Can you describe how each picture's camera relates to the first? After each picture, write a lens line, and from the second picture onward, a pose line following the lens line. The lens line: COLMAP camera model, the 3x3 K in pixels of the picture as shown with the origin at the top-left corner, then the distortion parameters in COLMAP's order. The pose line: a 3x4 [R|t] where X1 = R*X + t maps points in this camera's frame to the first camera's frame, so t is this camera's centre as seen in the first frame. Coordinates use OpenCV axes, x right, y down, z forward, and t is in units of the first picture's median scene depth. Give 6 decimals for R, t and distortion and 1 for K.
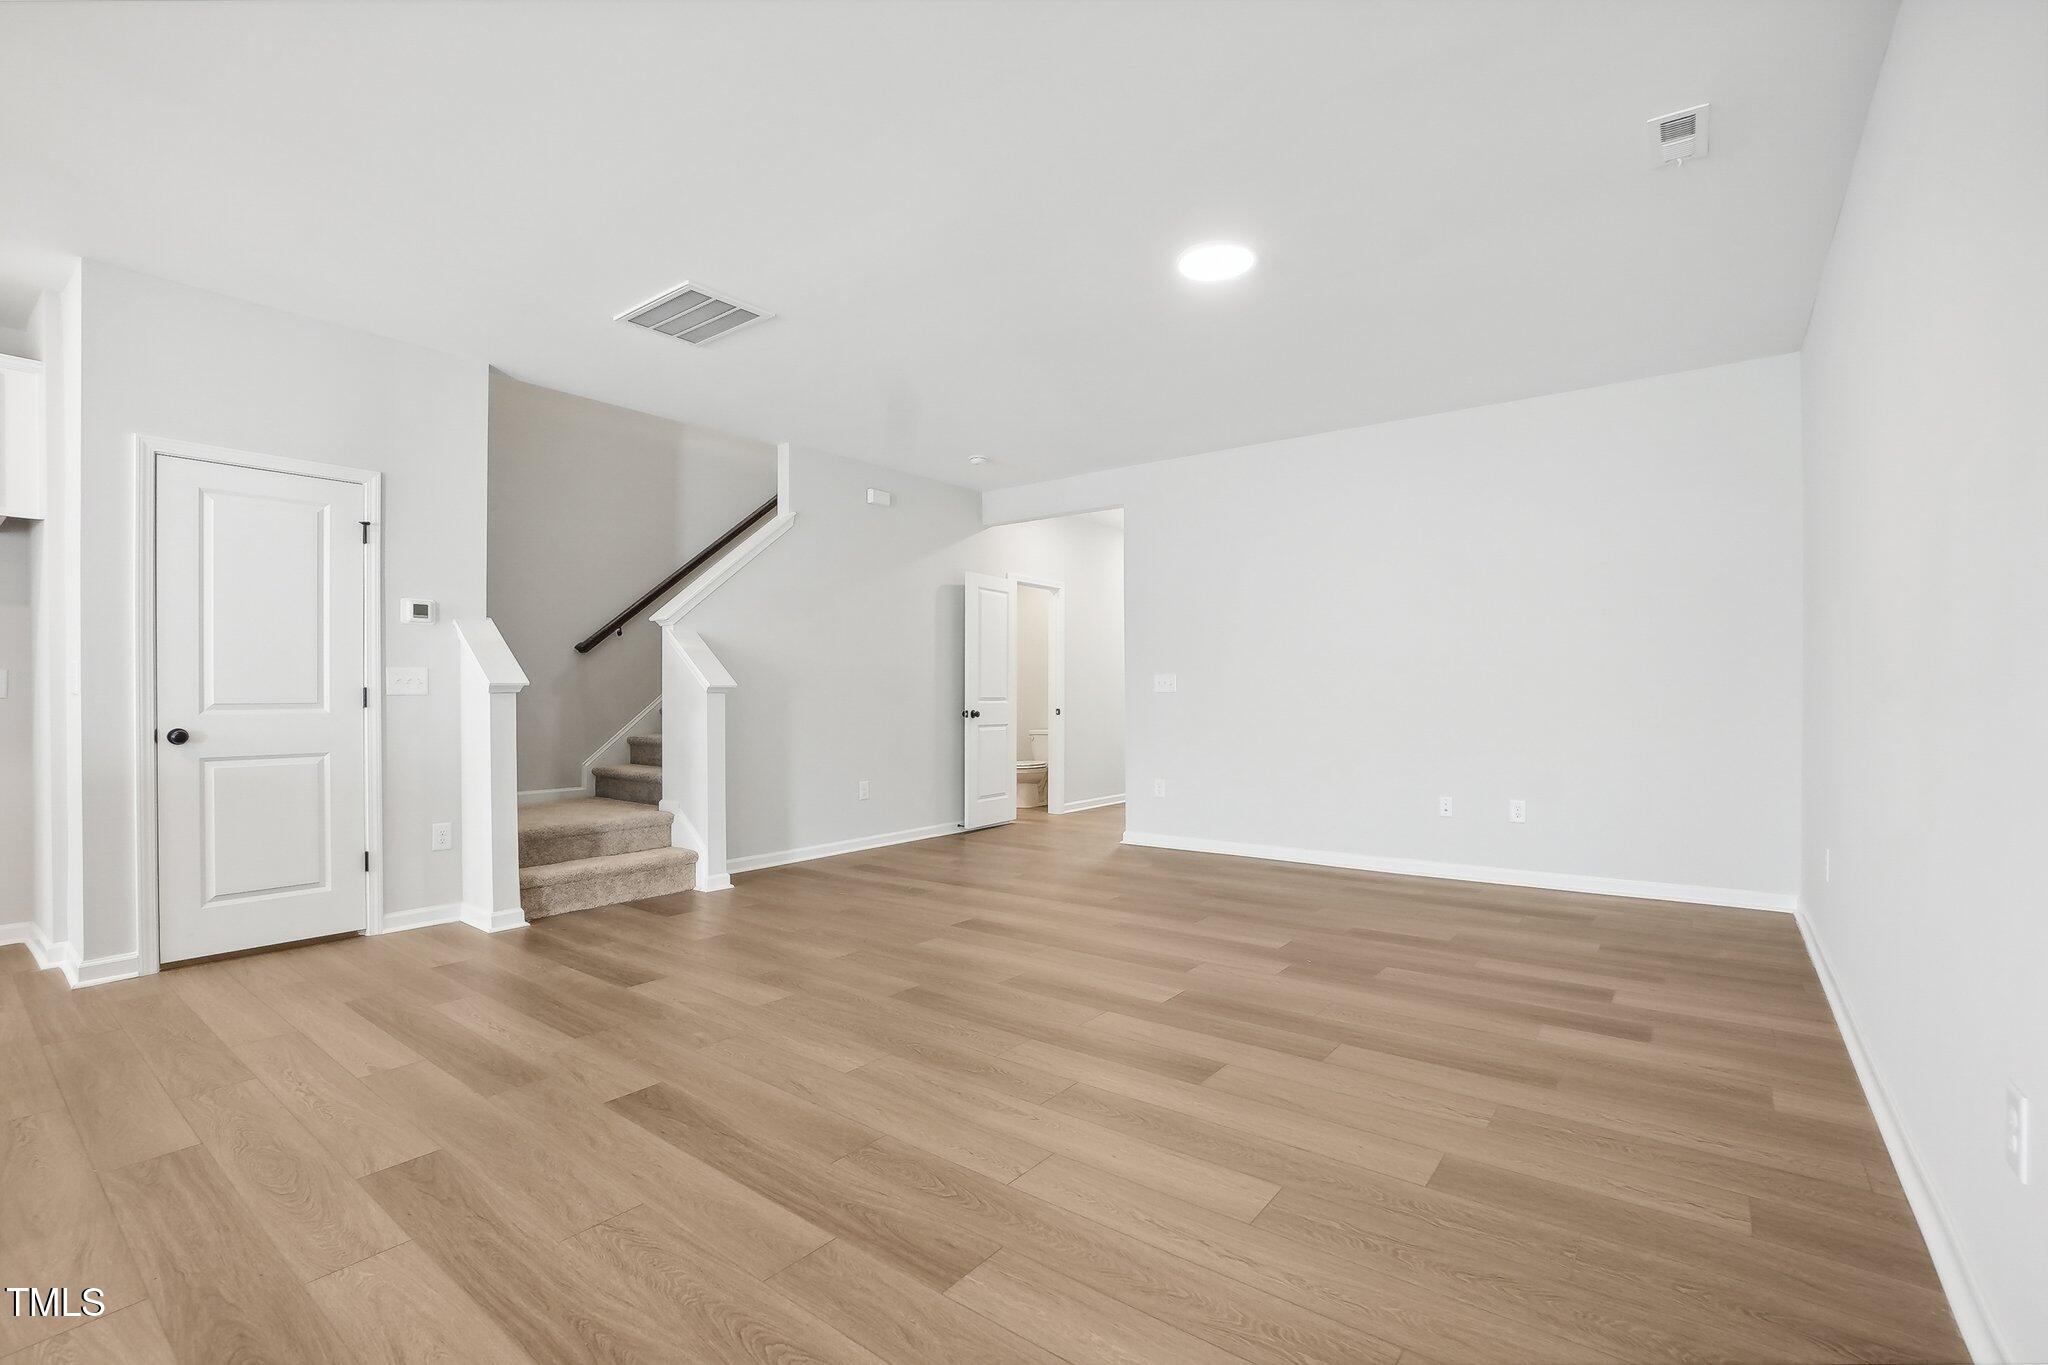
lens RADIAL K [[921.0, 0, 1018.9], [0, 921.0, 692.1], [0, 0, 1]] dist [-0.058198, 0.020220]
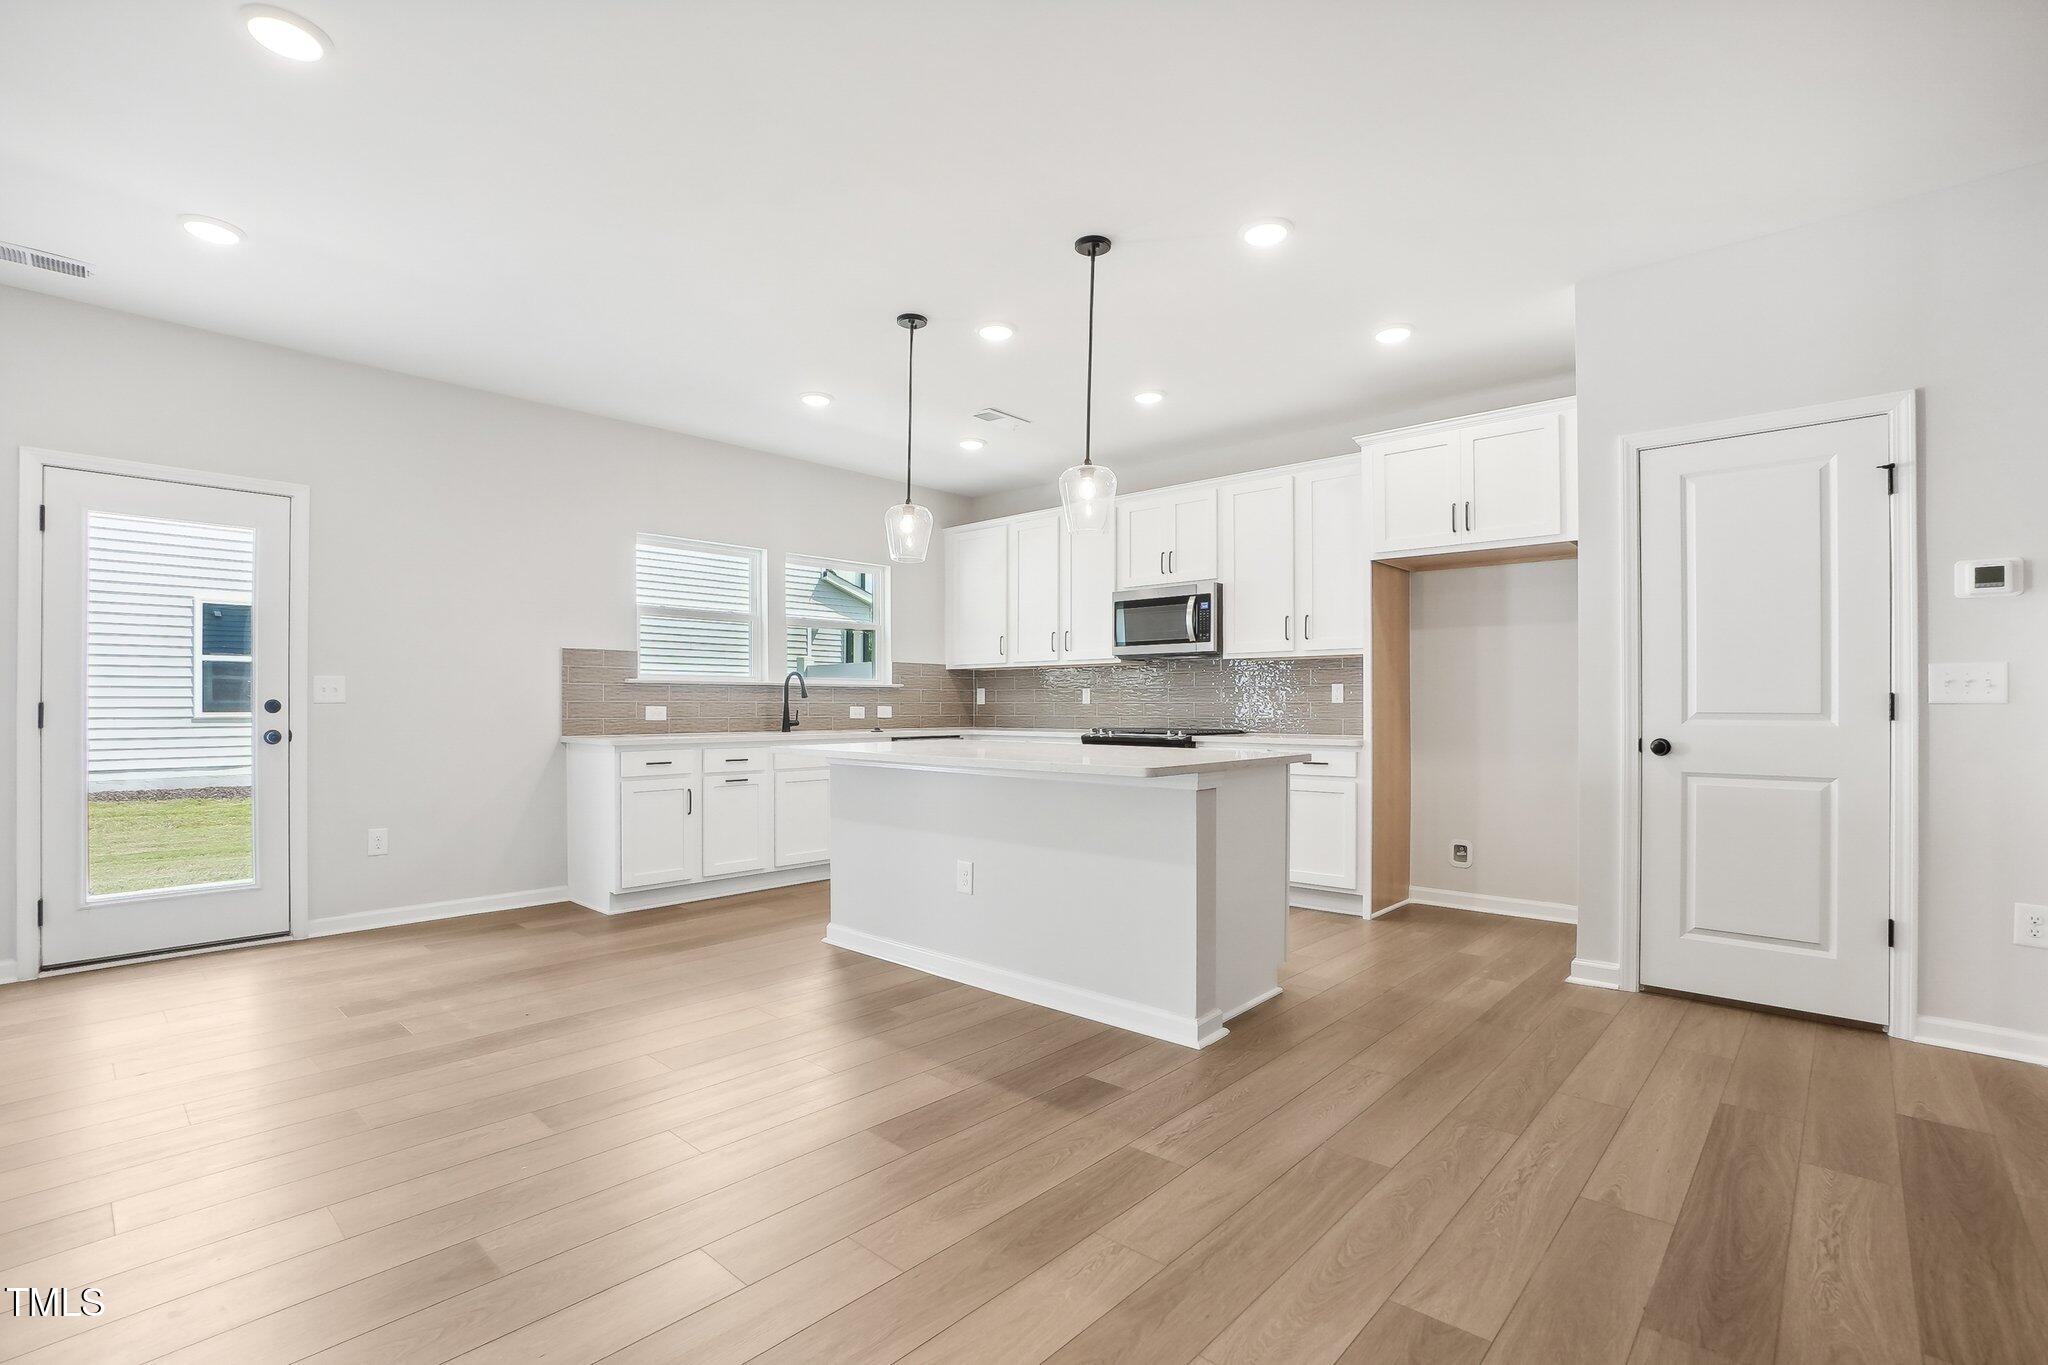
lens RADIAL K [[933.9, 0, 1021.8], [0, 933.9, 699.4], [0, 0, 1]] dist [-0.059855, 0.022782]
pose [[-0.081172, 0.000025, -0.996700, 0.053753], [0.001300, 0.999999, -0.000081, -0.000761], [0.996699, -0.001302, -0.081171, 0.358670]]
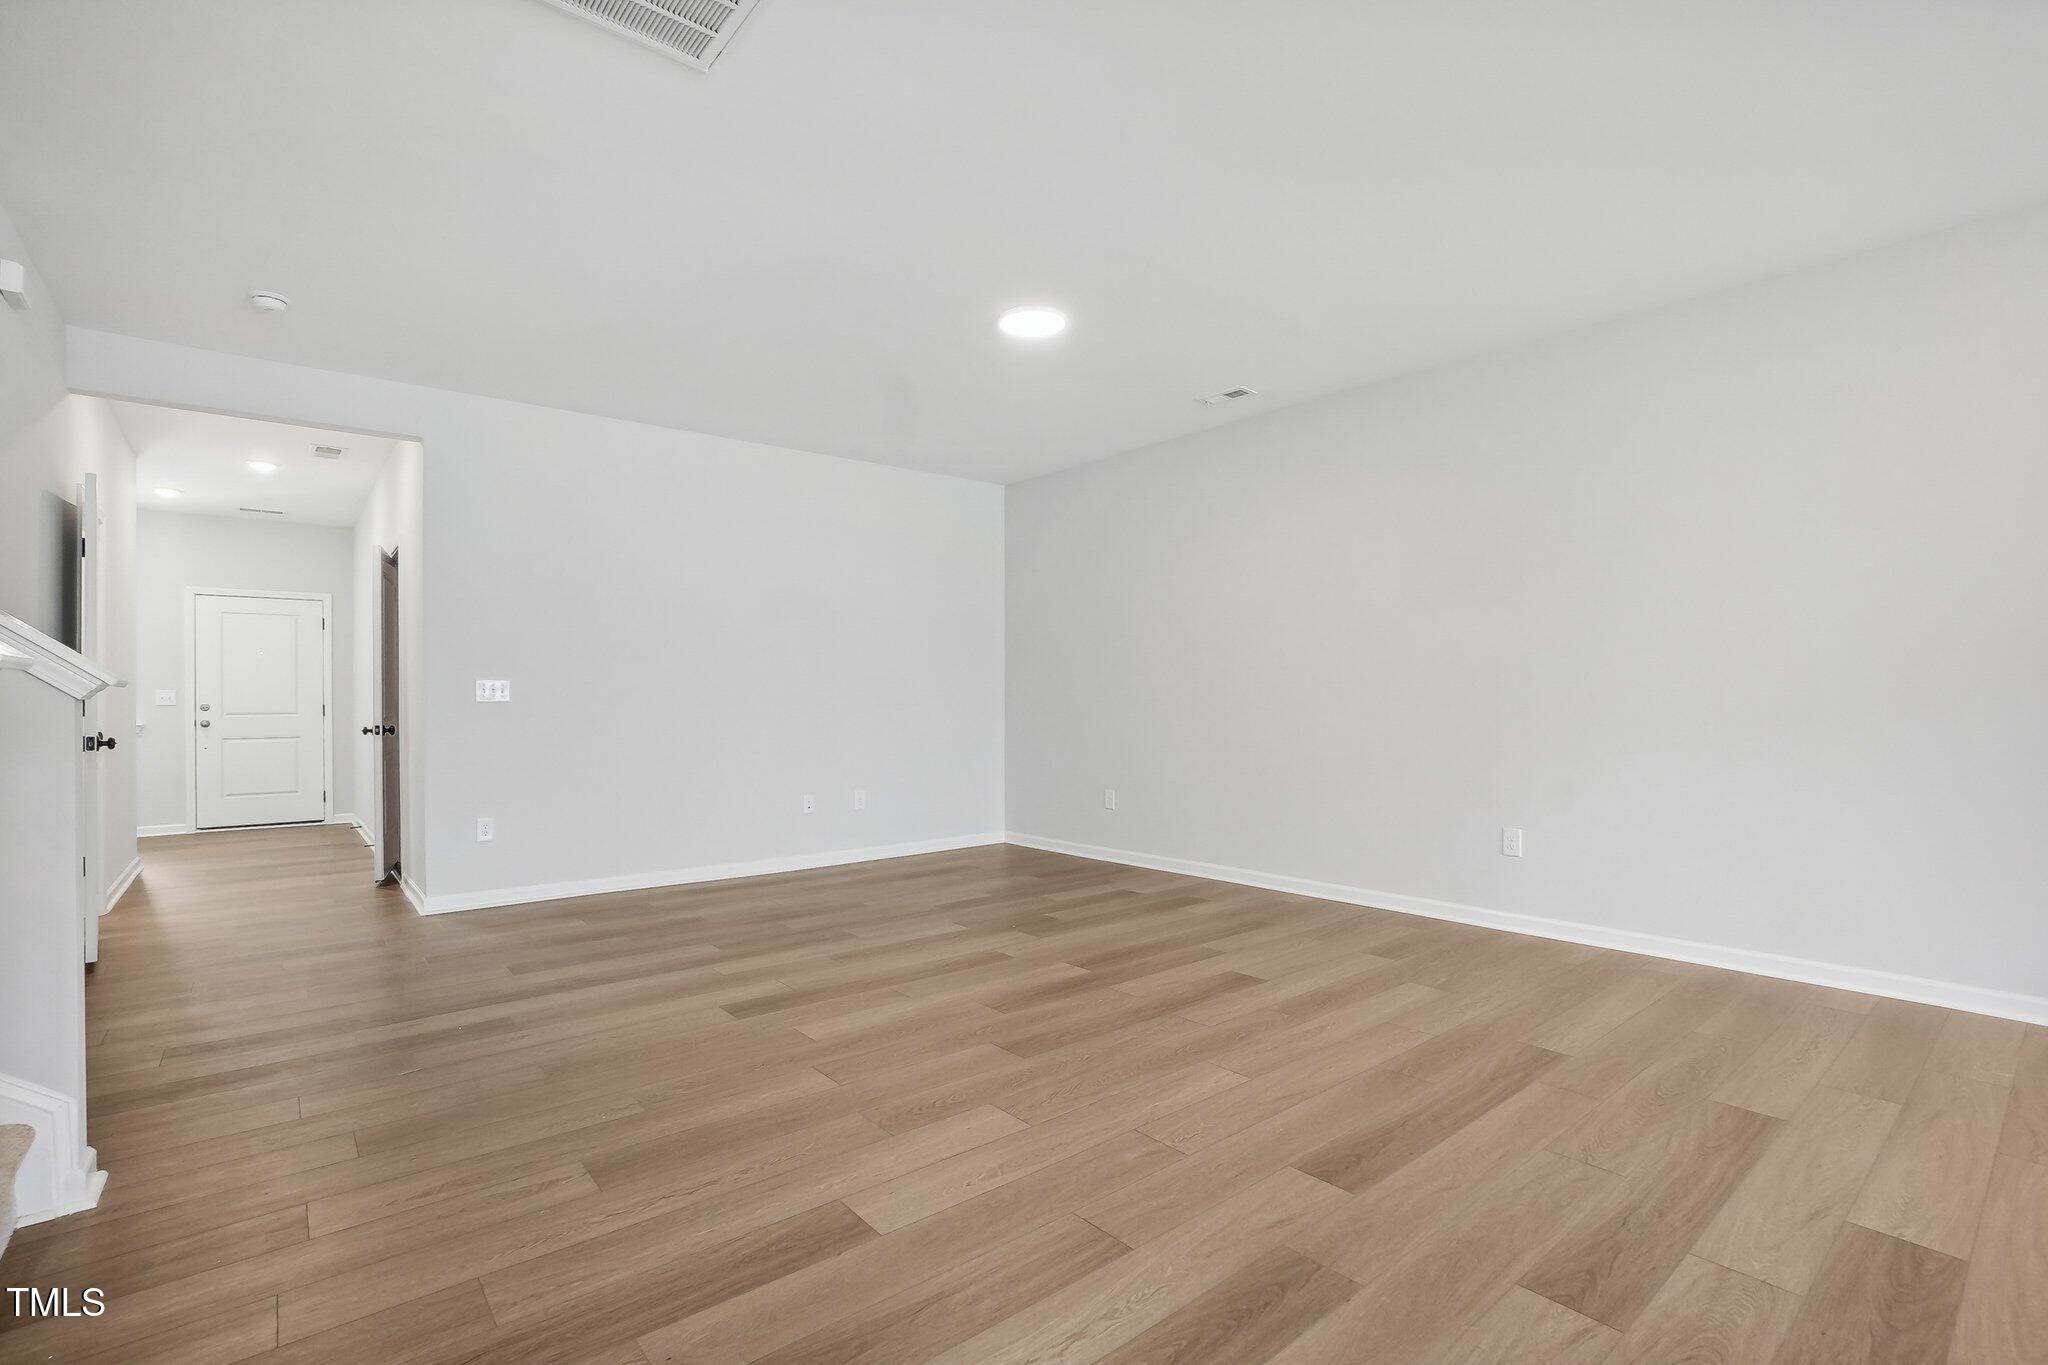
lens RADIAL K [[936.9, 0, 1033.9], [0, 936.9, 737.1], [0, 0, 1]] dist [-0.058827, 0.022235]
pose [[0.207152, -0.032785, 0.977759, -0.777106], [0.000214, 0.999440, 0.033466, 0.006395], [-0.978309, -0.006723, 0.207043, 0.653209]]
